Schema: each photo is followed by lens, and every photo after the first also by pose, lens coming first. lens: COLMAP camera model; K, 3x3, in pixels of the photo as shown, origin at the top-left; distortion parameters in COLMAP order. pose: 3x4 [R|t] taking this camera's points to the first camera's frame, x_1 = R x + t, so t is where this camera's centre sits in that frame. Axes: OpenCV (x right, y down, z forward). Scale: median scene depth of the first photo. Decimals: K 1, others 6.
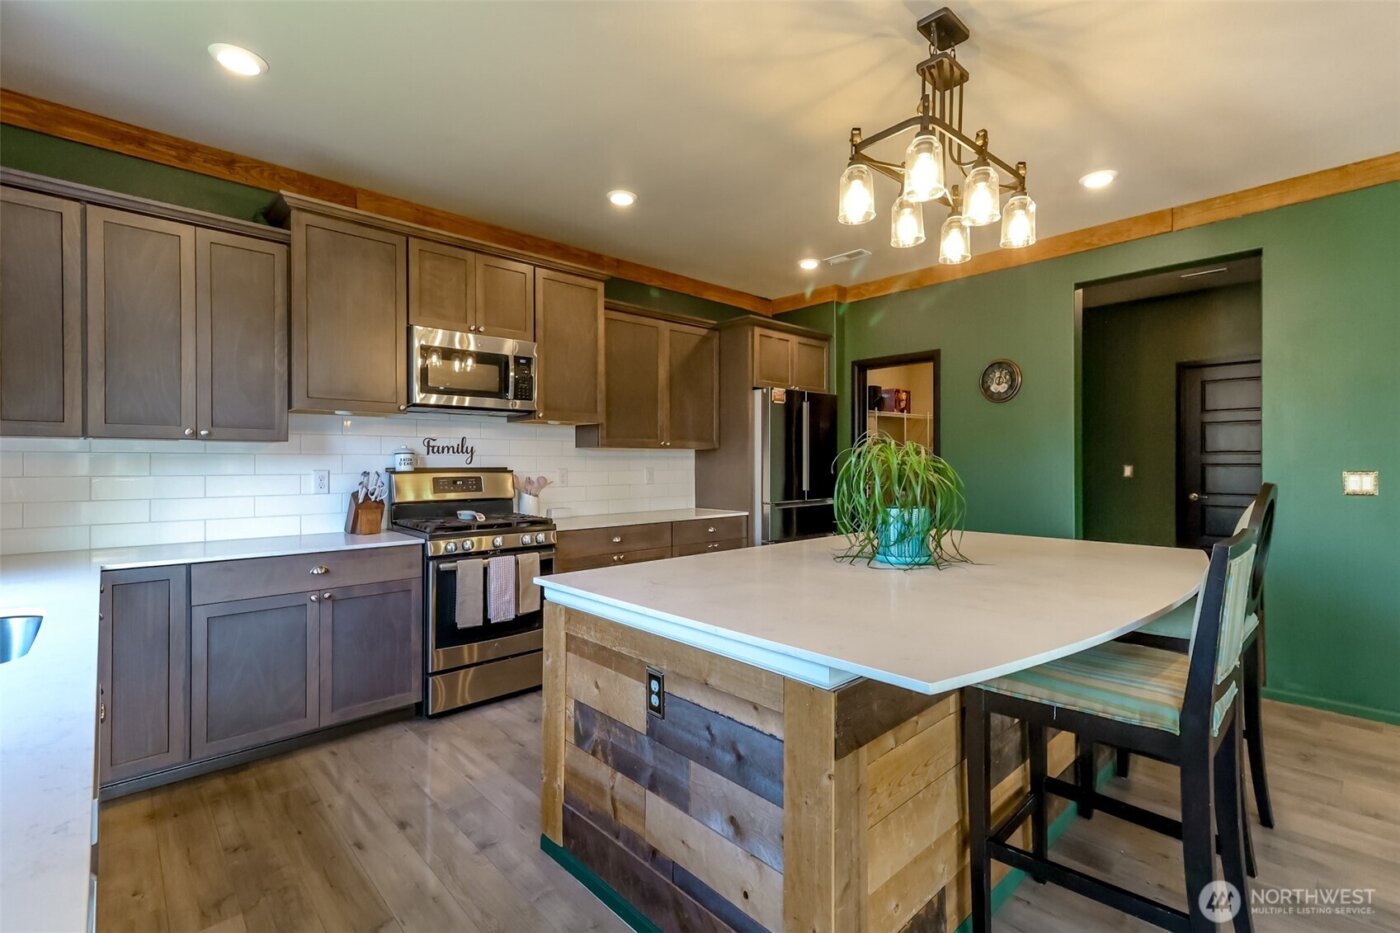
lens RADIAL K [[634.5, 0, 698.3], [0, 634.5, 462.1], [0, 0, 1]] dist [0.013289, 0.001885]
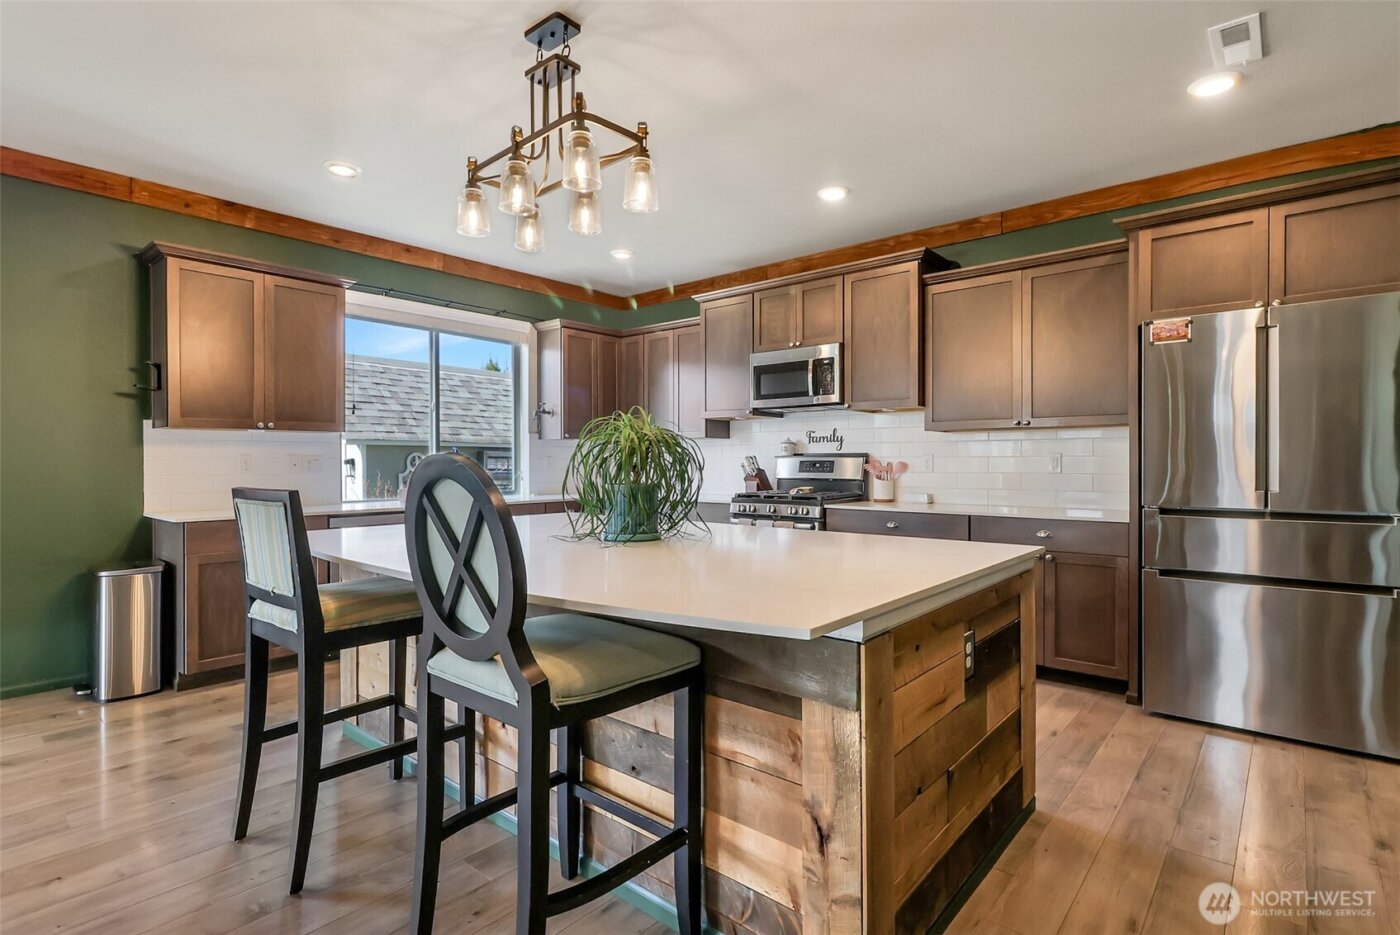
lens RADIAL K [[634.5, 0, 700.3], [0, 634.5, 467.4], [0, 0, 1]] dist [0.013289, 0.001885]
pose [[0.077892, 0.012953, -0.996878, 0.963568], [0.001800, 0.999912, 0.013133, 0.022191], [0.996960, -0.002817, 0.077862, 0.737097]]
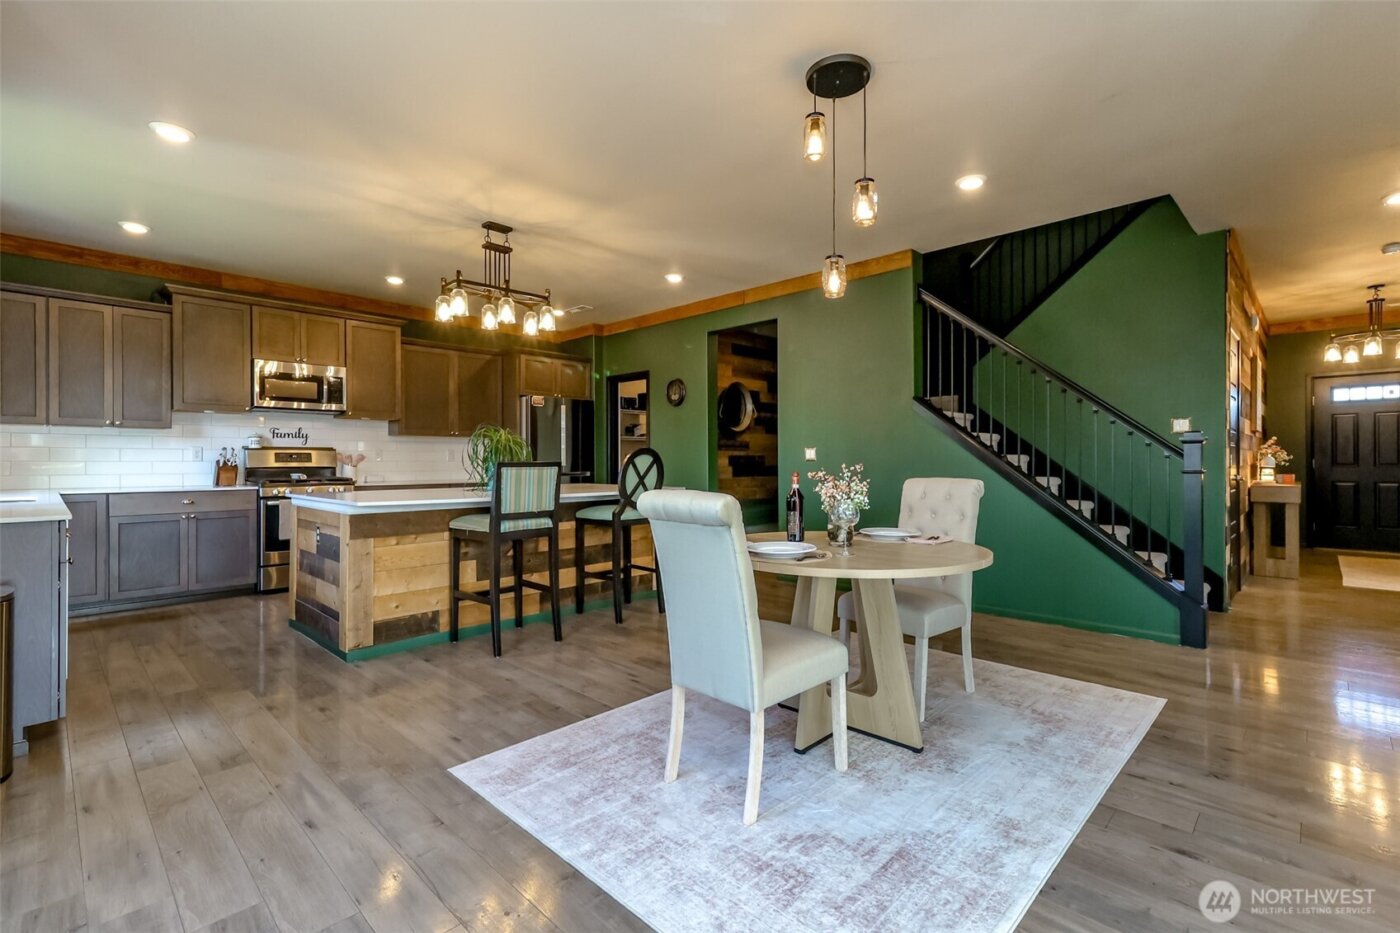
lens RADIAL K [[634.5, 0, 702.3], [0, 634.5, 460.8], [0, 0, 1]] dist [0.013289, 0.001885]
pose [[0.998422, 0.000370, 0.056159, 0.600409], [-0.000402, 1.000000, 0.000549, 0.046830], [-0.056159, -0.000570, 0.998422, -0.699820]]
